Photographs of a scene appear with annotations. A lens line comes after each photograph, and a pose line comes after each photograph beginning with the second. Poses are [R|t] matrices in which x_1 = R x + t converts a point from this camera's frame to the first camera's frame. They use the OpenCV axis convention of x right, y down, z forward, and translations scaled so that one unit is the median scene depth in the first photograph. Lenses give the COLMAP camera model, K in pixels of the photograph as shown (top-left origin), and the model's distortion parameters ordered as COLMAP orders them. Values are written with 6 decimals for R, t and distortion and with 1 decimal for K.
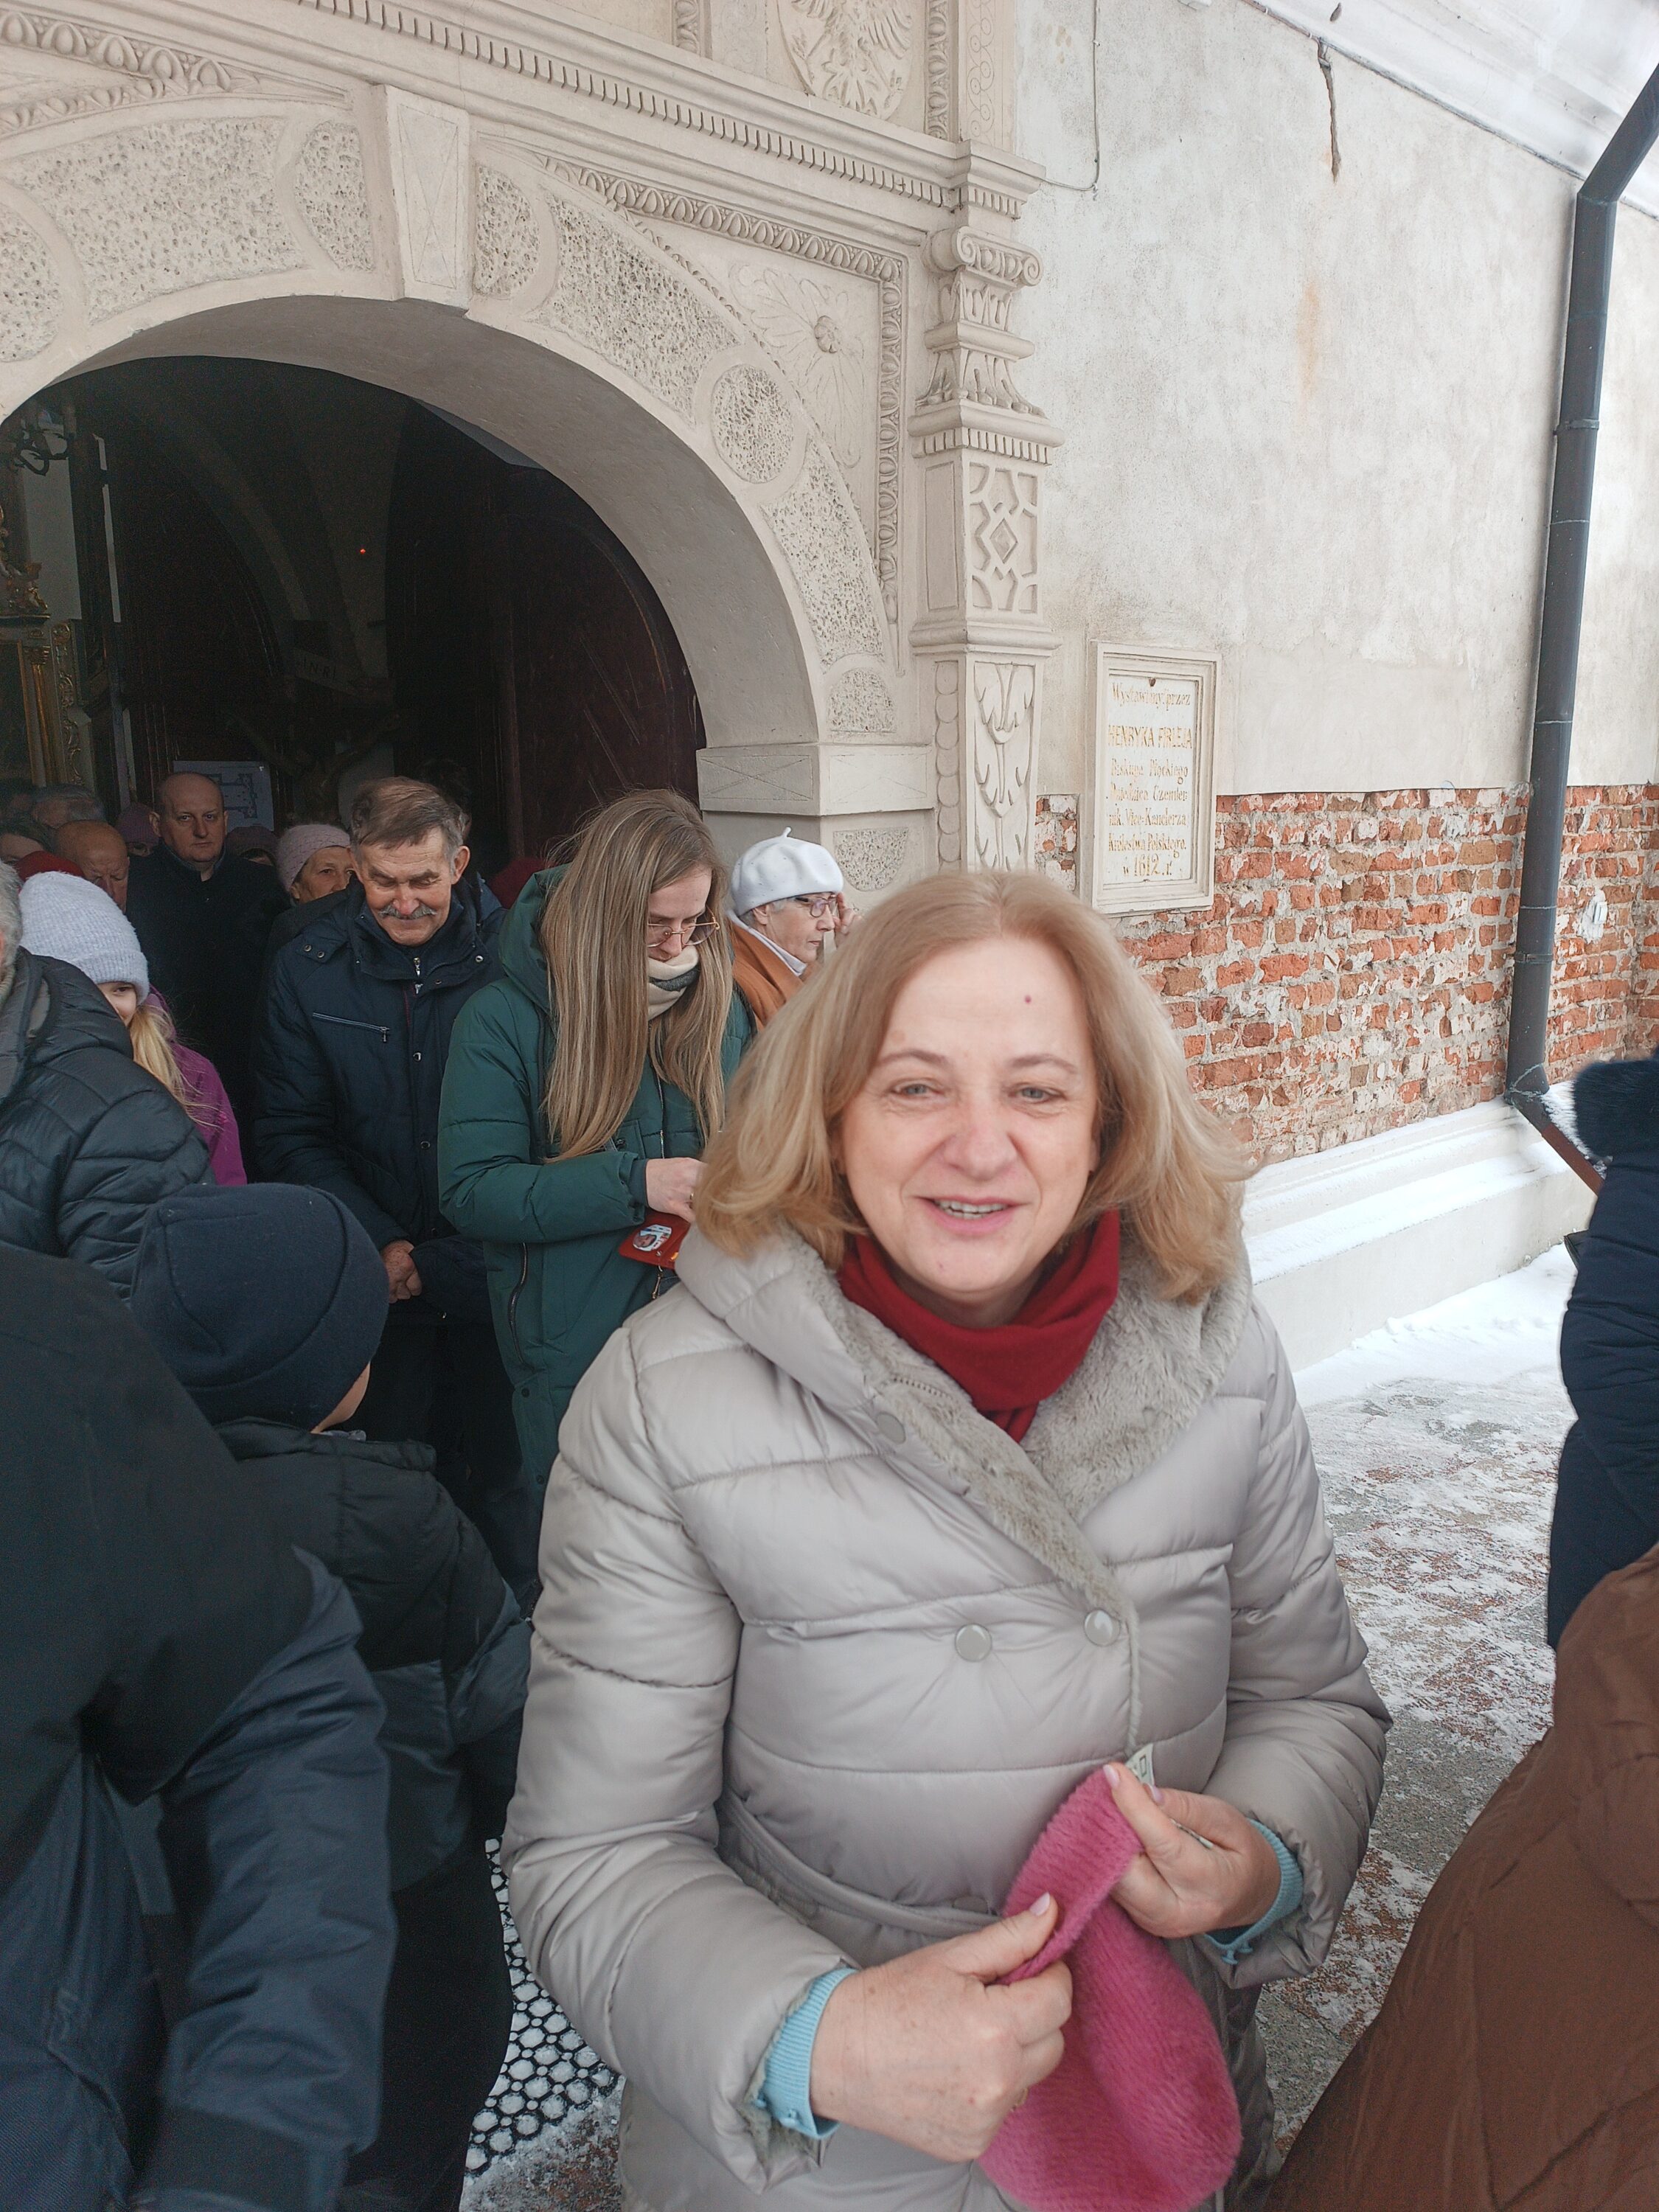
lens RADIAL K [[1587.3, 0, 835.2], [0, 1587.3, 1092.6], [0, 0, 1]] dist [0.042218, -0.037362]
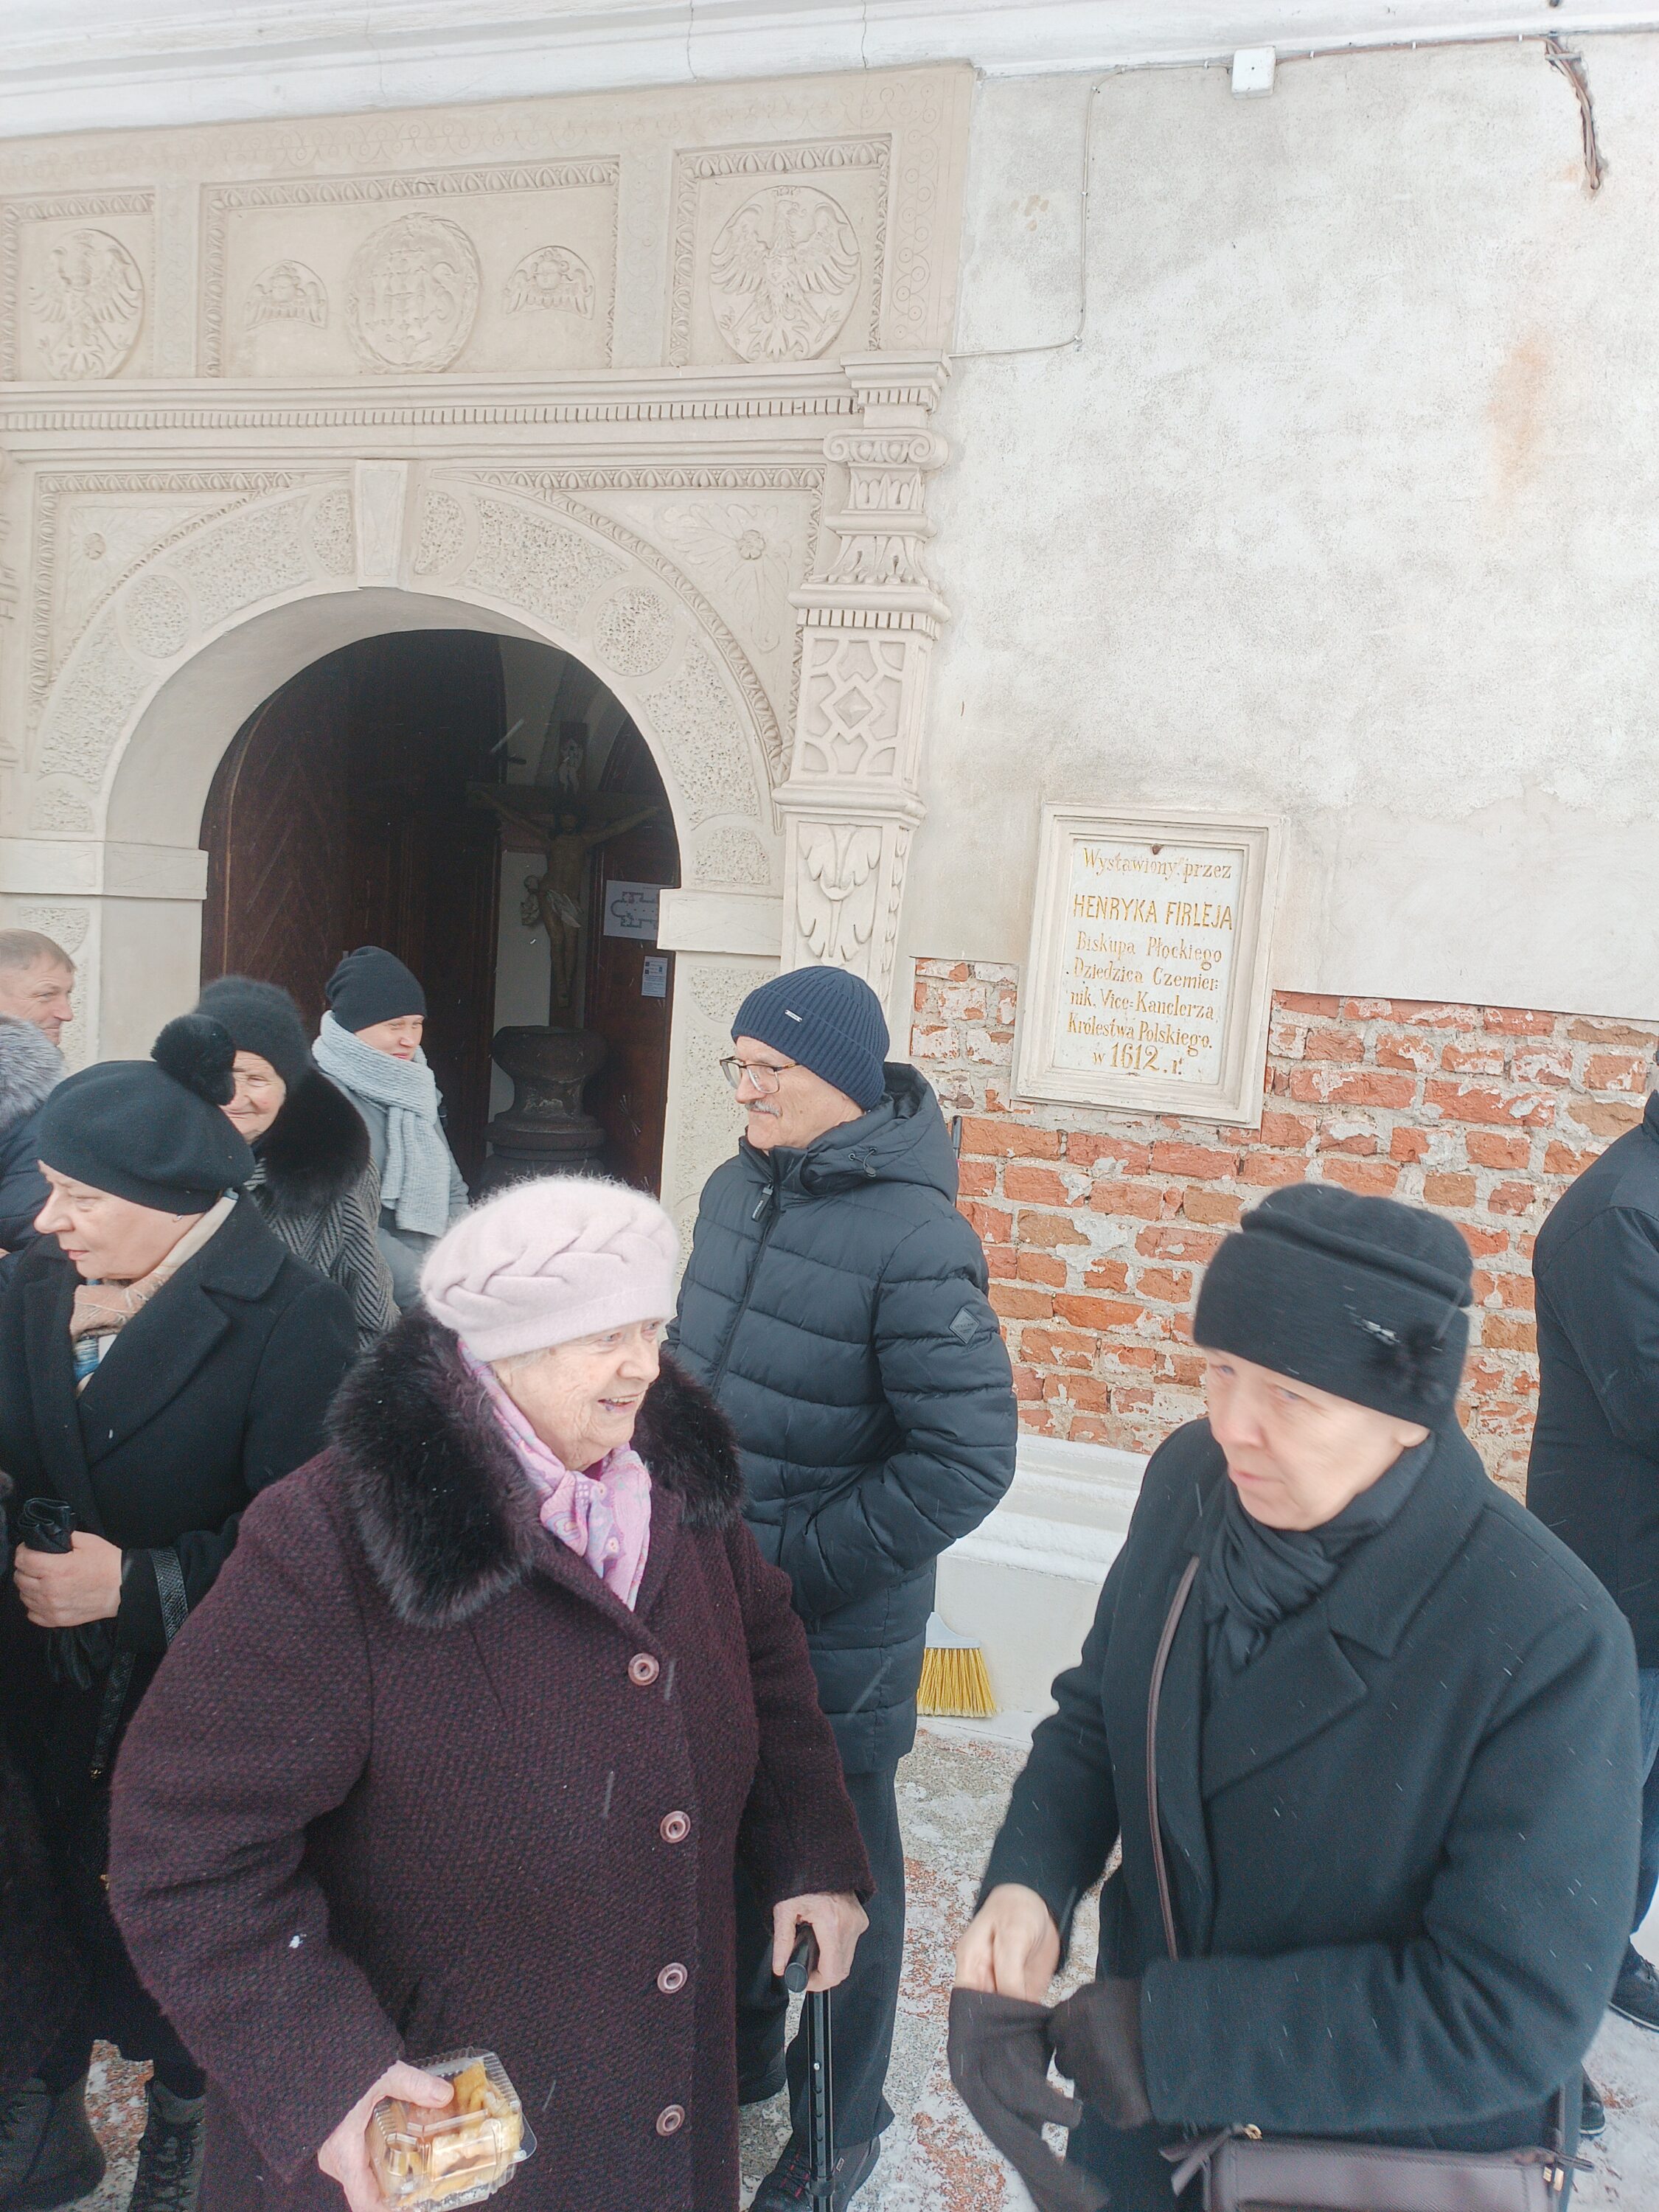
lens RADIAL K [[1587.3, 0, 835.2], [0, 1587.3, 1092.6], [0, 0, 1]] dist [0.042218, -0.037362]
pose [[0.507660, 0.144537, -0.849347, 1.020549], [-0.240455, 0.970424, 0.021420, -0.123919], [0.827323, 0.193356, 0.527400, 0.498005]]
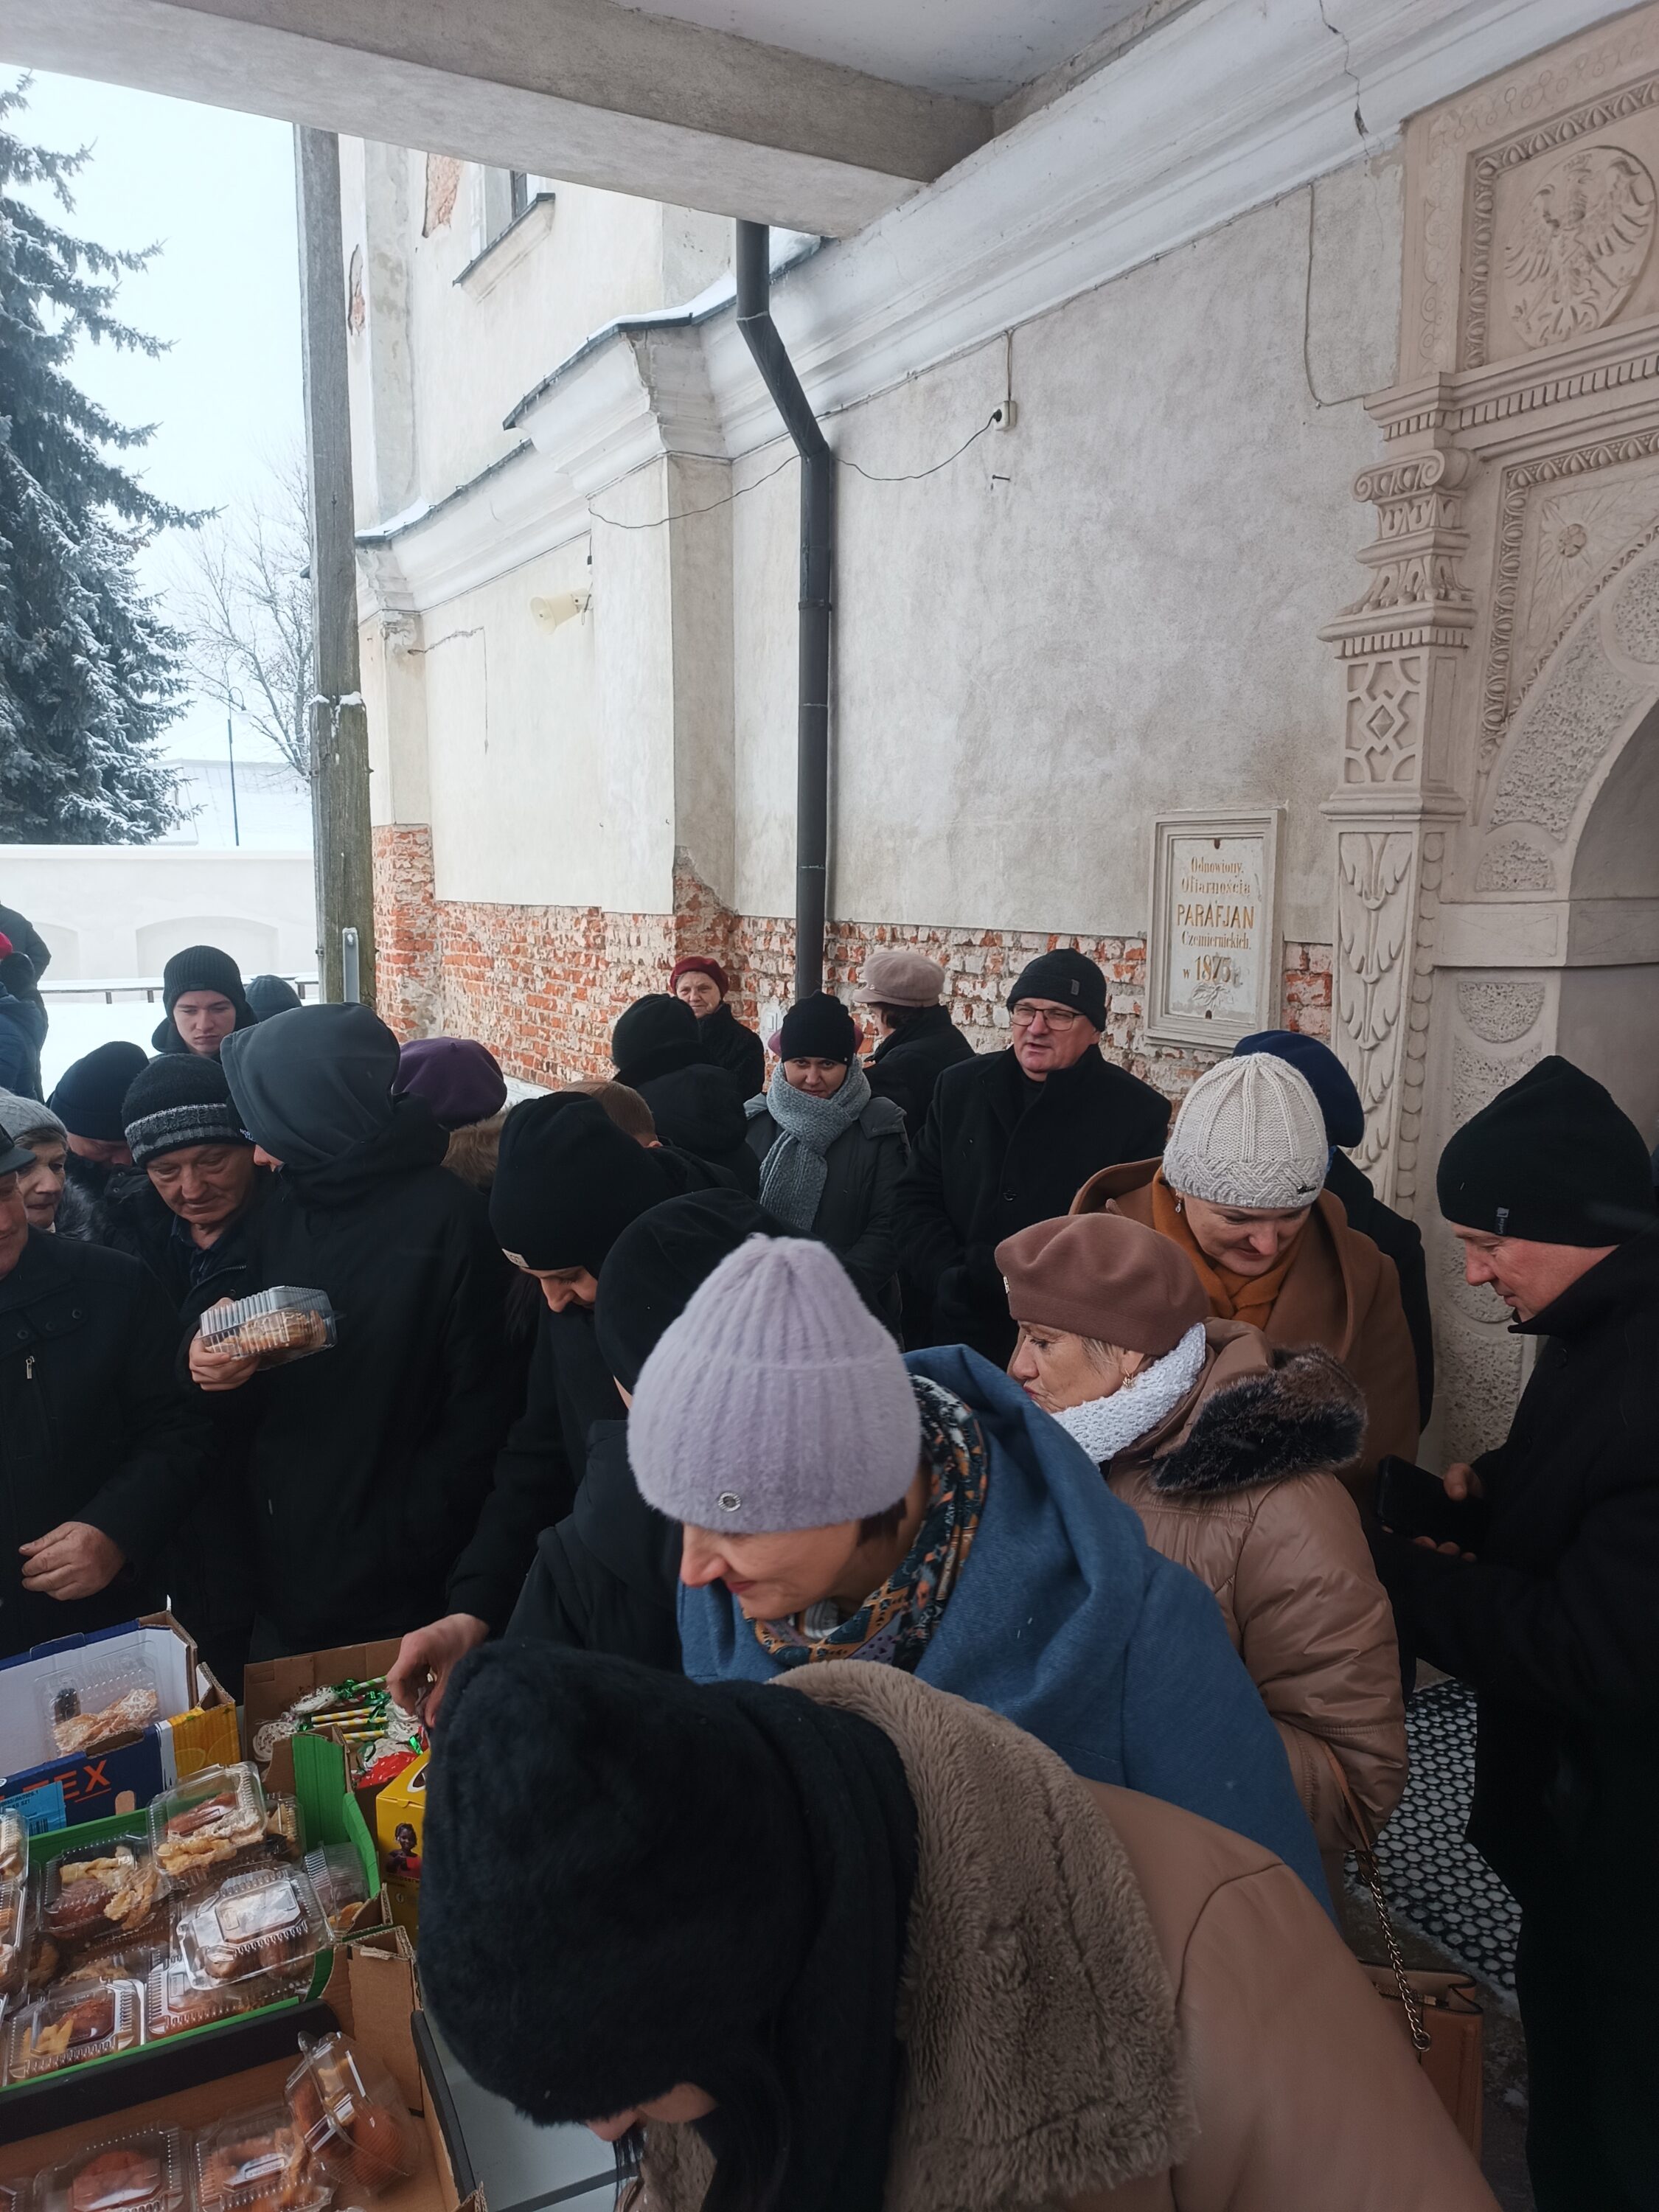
lens RADIAL K [[1587.3, 0, 835.2], [0, 1587.3, 1092.6], [0, 0, 1]] dist [0.042218, -0.037362]
pose [[-0.214068, 0.145452, -0.965929, 0.740509], [-0.187268, 0.964399, 0.186724, -0.135263], [0.958700, 0.220859, -0.179208, 0.406864]]
